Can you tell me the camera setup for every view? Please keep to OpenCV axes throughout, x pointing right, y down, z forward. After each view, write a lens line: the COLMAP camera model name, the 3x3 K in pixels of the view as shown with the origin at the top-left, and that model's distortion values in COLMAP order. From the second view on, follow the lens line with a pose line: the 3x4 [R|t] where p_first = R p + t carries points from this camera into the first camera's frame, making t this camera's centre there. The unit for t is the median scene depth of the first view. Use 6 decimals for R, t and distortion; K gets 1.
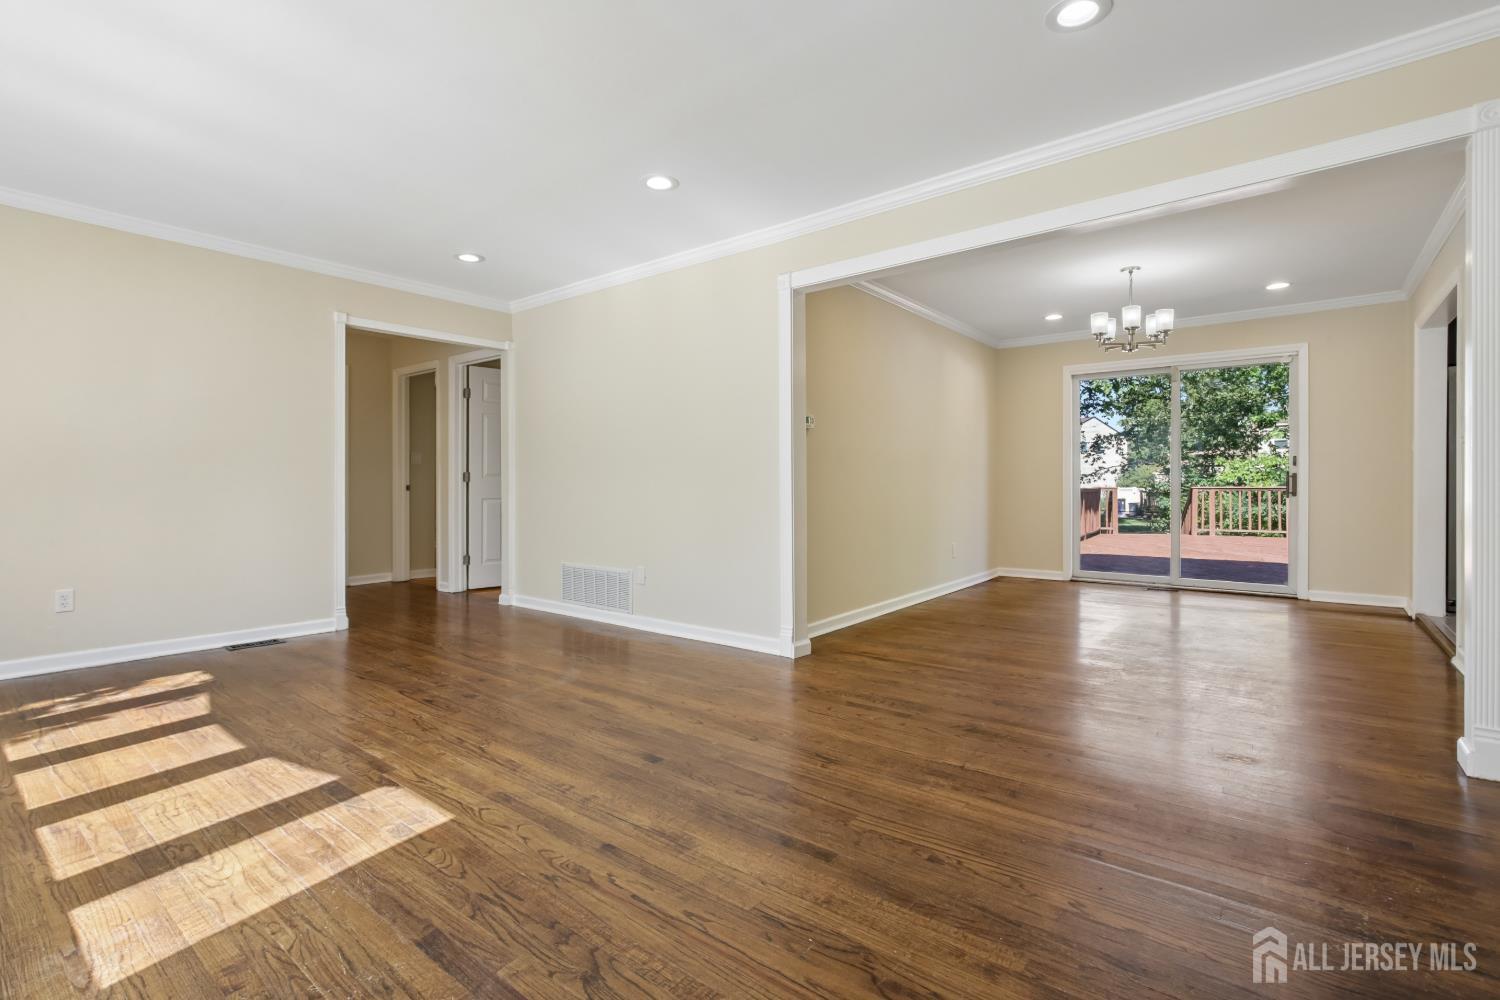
lens RADIAL K [[695.3, 0, 745.4], [0, 695.3, 483.7], [0, 0, 1]] dist [-0.019240, 0.009884]
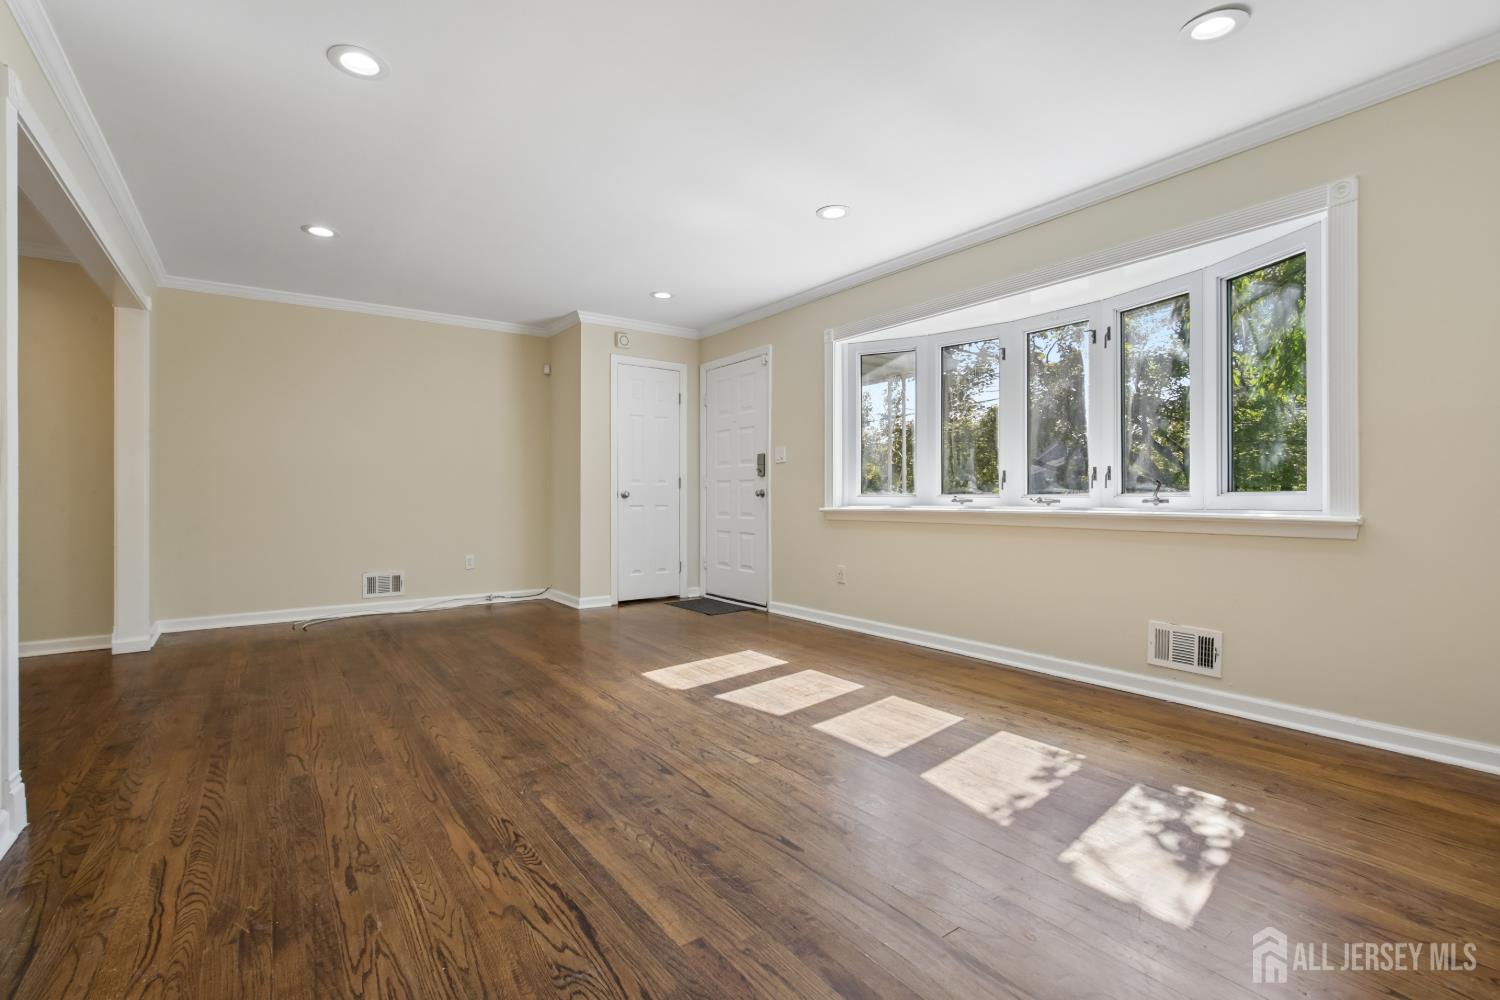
lens RADIAL K [[687.0, 0, 747.9], [0, 687.0, 496.1], [0, 0, 1]] dist [-0.011083, 0.000080]
pose [[-0.963077, 0.007626, 0.269119, -0.923616], [0.007435, 0.999971, -0.001726, 0.015520], [-0.269124, 0.000338, -0.963105, 2.095651]]
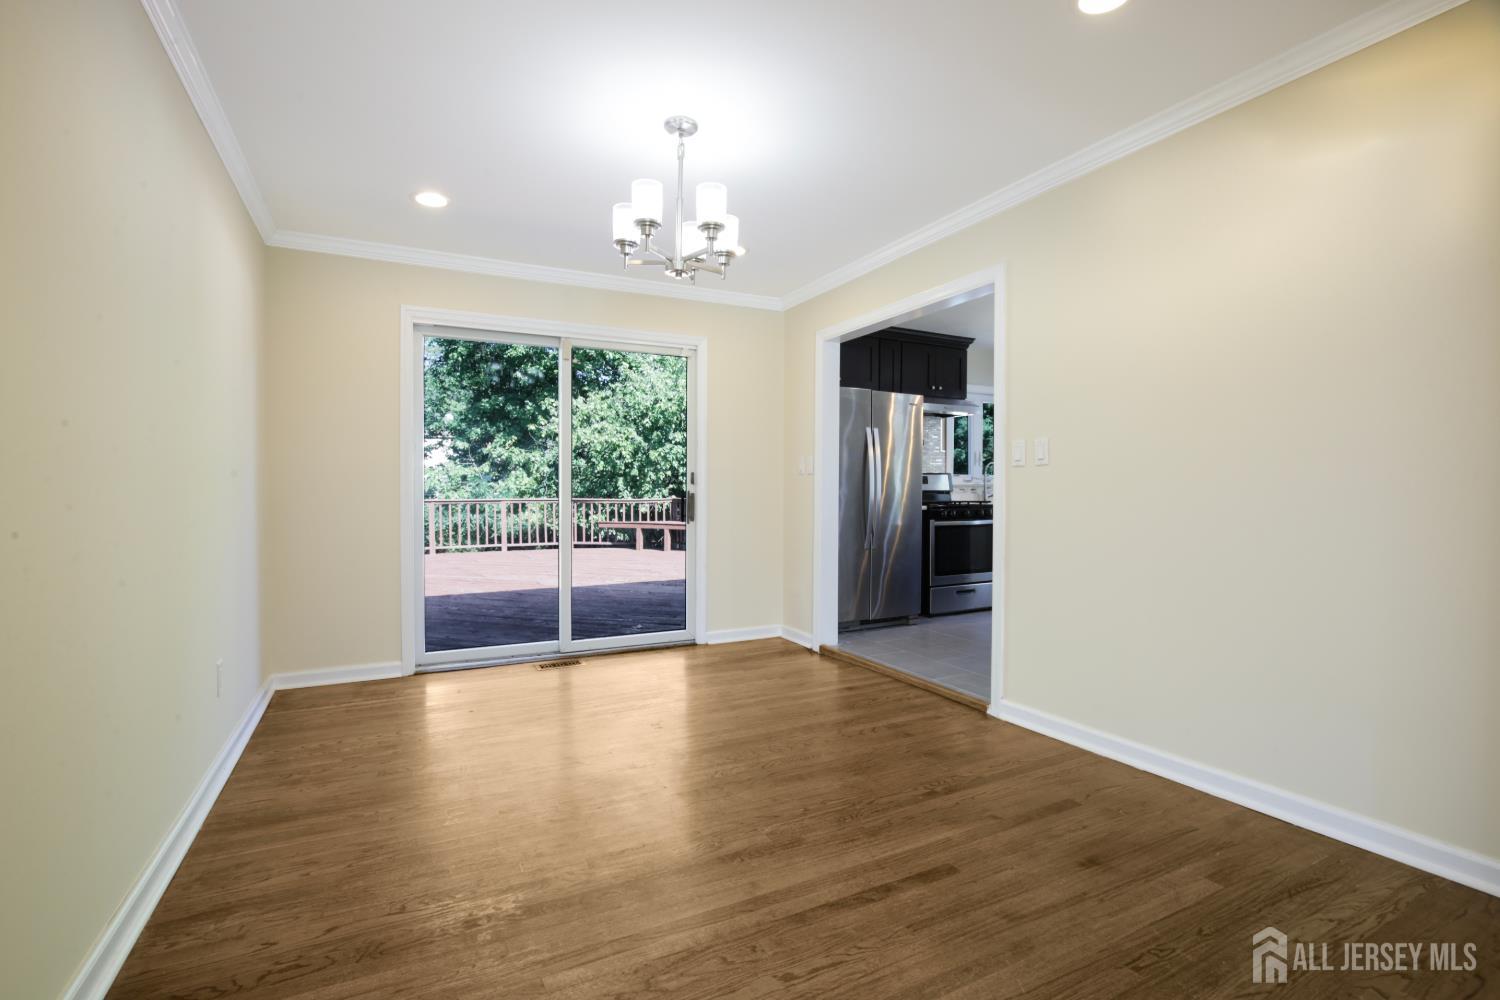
lens RADIAL K [[696.9, 0, 747.6], [0, 696.9, 515.1], [0, 0, 1]] dist [-0.016959, -0.000148]
pose [[0.406133, -0.032021, 0.913253, 0.142028], [0.000321, 0.999391, 0.034899, -0.043437], [-0.913814, -0.013881, 0.405896, 1.364827]]
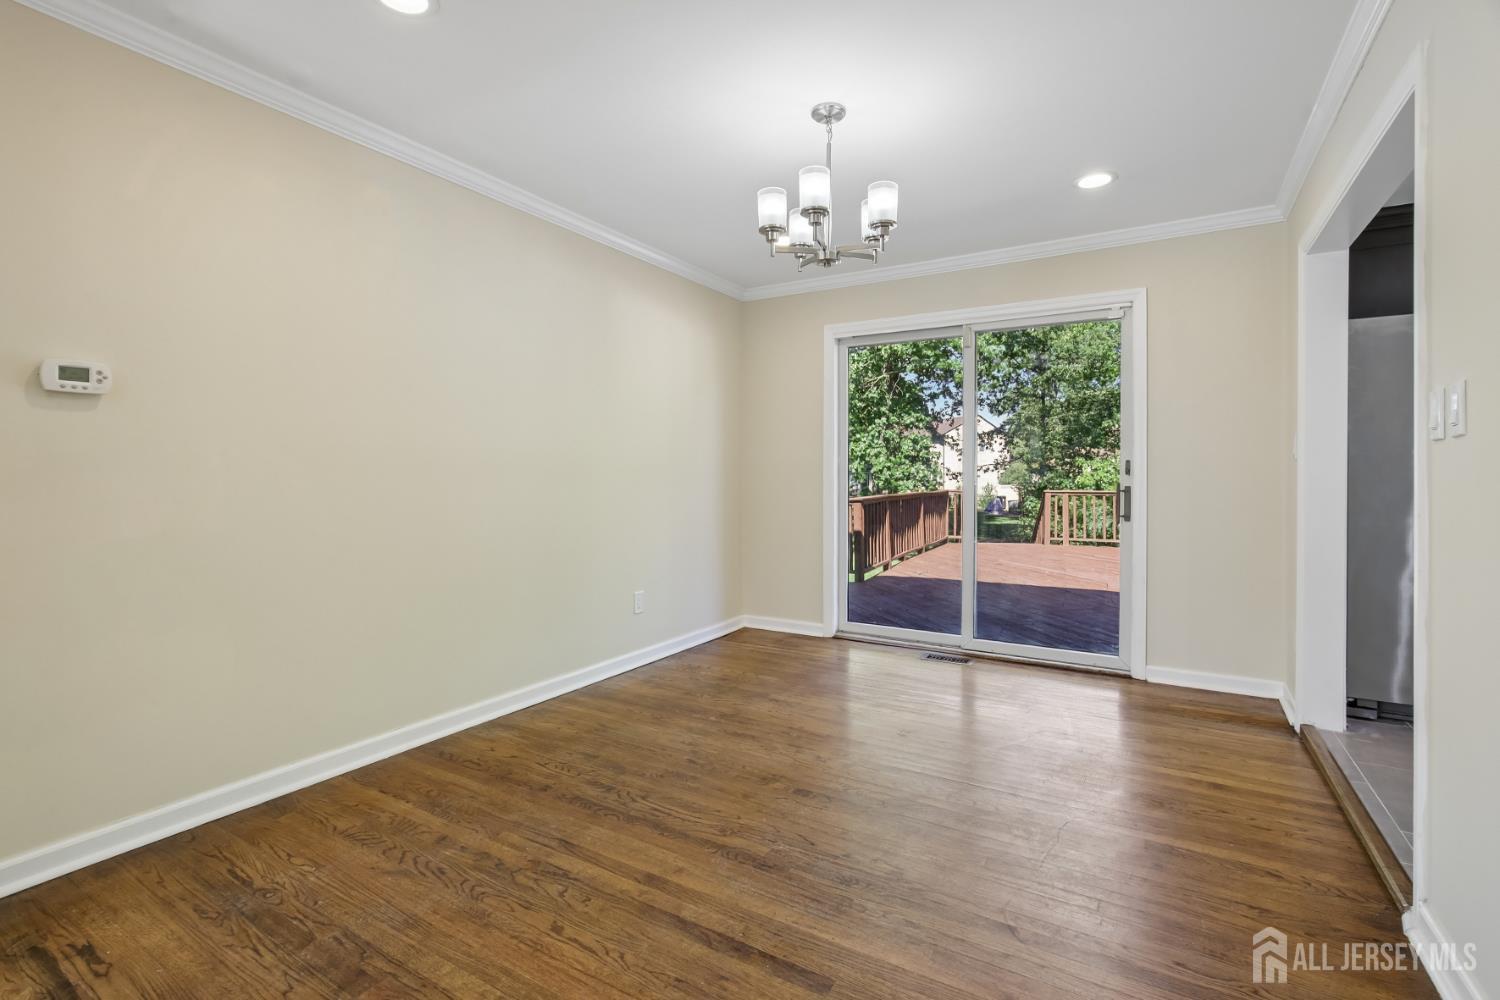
lens RADIAL K [[695.3, 0, 745.4], [0, 695.3, 483.7], [0, 0, 1]] dist [-0.019240, 0.009884]
pose [[0.991280, 0.004887, 0.131683, 0.795353], [-0.005952, 0.999953, 0.007697, -0.048960], [-0.131639, -0.008413, 0.991262, 0.892333]]
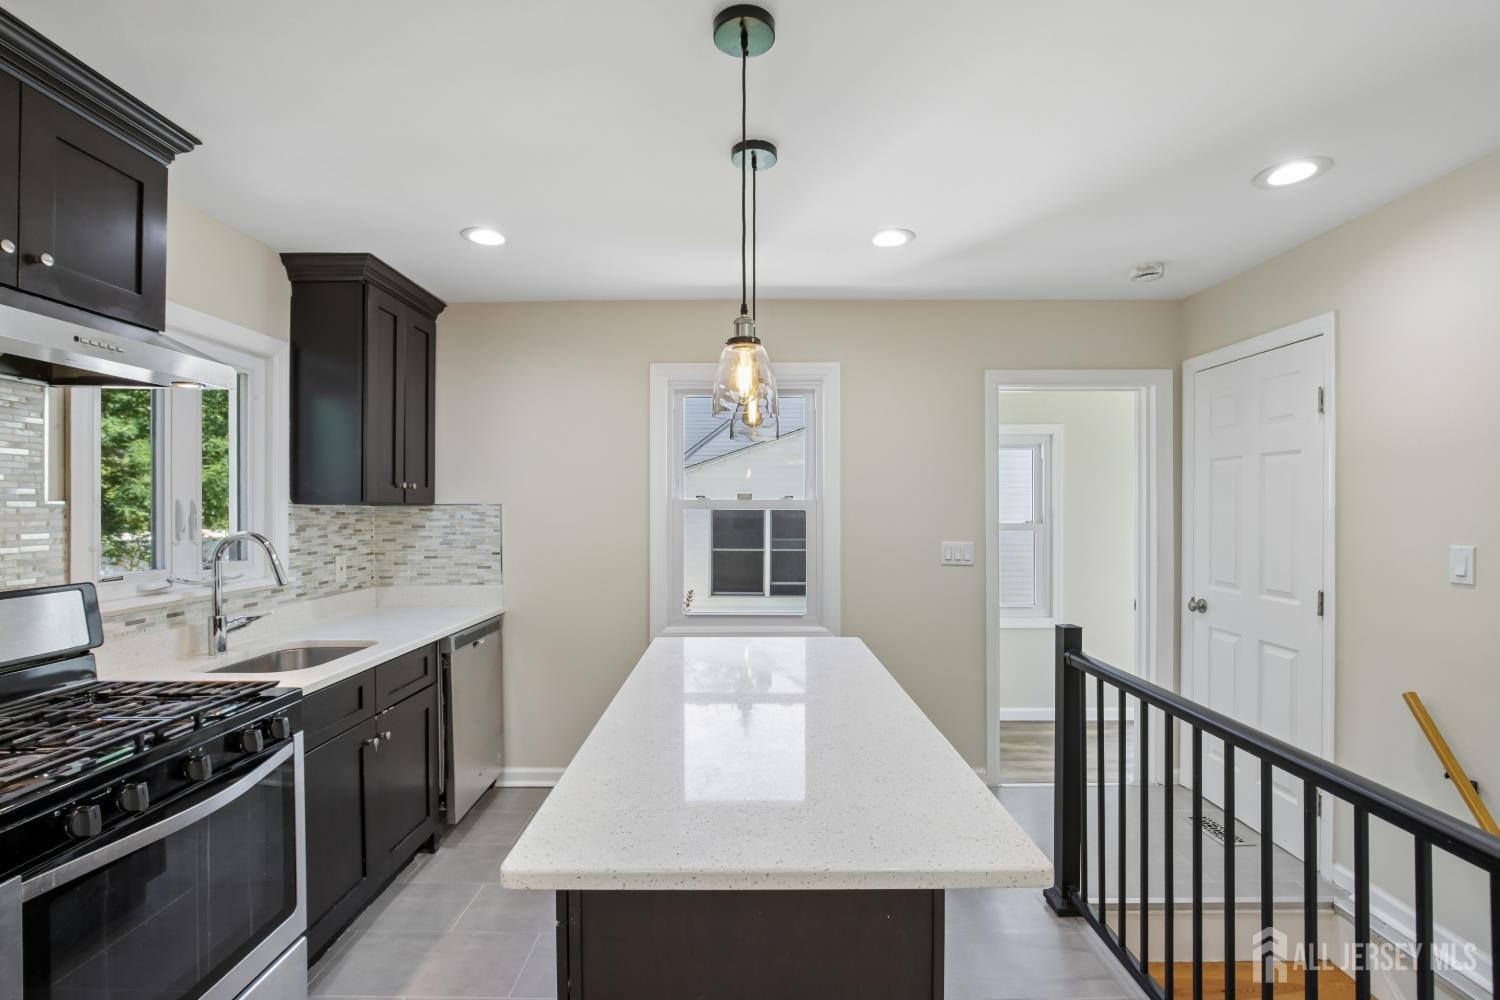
lens RADIAL K [[687.6, 0, 746.2], [0, 687.6, 505.4], [0, 0, 1]] dist [-0.003282, 0.000346]
pose [[-0.621364, 0.004199, 0.783511, 1.798595], [-0.000338, 0.999984, -0.005627, -0.185794], [-0.783522, -0.003761, -0.621353, 1.633213]]
